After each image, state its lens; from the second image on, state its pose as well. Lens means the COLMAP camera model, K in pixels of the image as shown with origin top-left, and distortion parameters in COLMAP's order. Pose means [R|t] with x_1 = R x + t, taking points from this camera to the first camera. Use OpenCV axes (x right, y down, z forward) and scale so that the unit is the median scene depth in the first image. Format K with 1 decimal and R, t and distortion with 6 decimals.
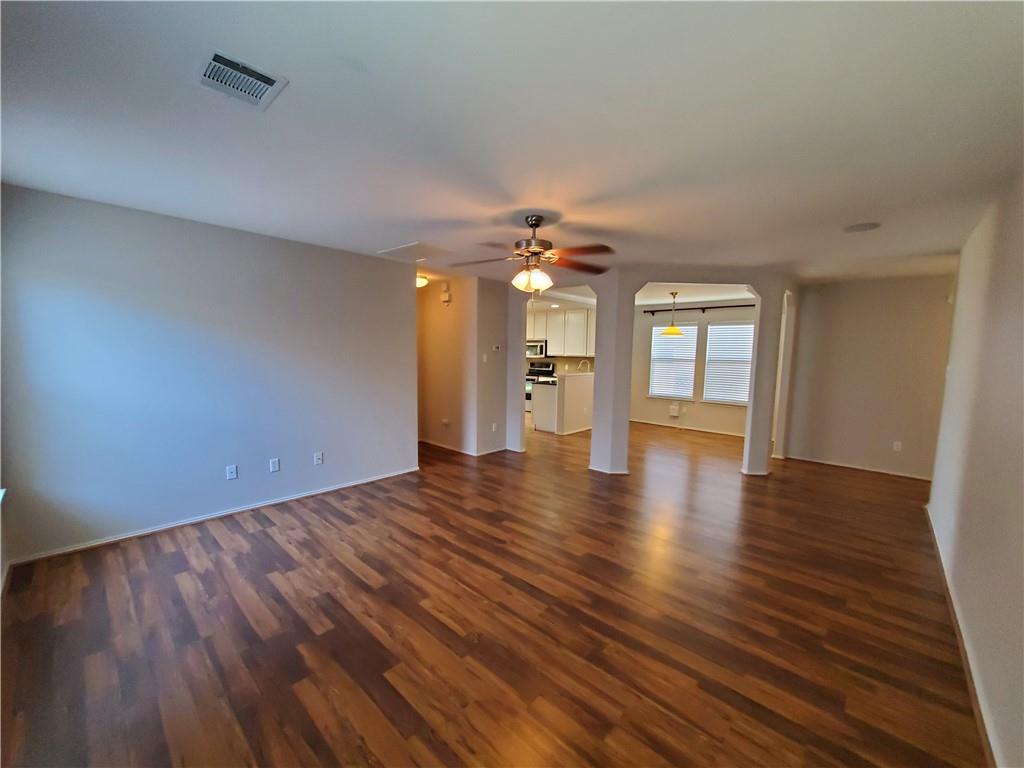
lens RADIAL K [[405.7, 0, 515.9], [0, 405.7, 393.8], [0, 0, 1]] dist [-0.009226, -0.002102]
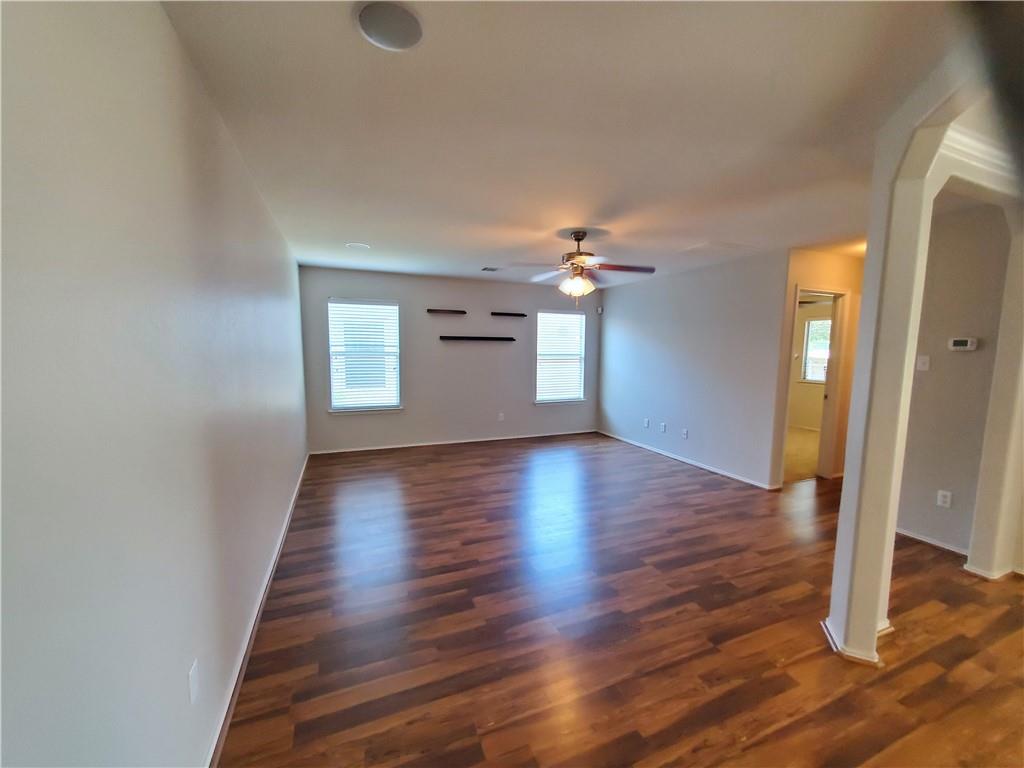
lens RADIAL K [[405.7, 0, 514.1], [0, 405.7, 388.4], [0, 0, 1]] dist [-0.009226, -0.002102]
pose [[-0.428866, 0.070434, -0.900618, 0.903658], [-0.100132, 0.987106, 0.124880, -0.092186], [0.897801, 0.143738, -0.416284, 1.016716]]
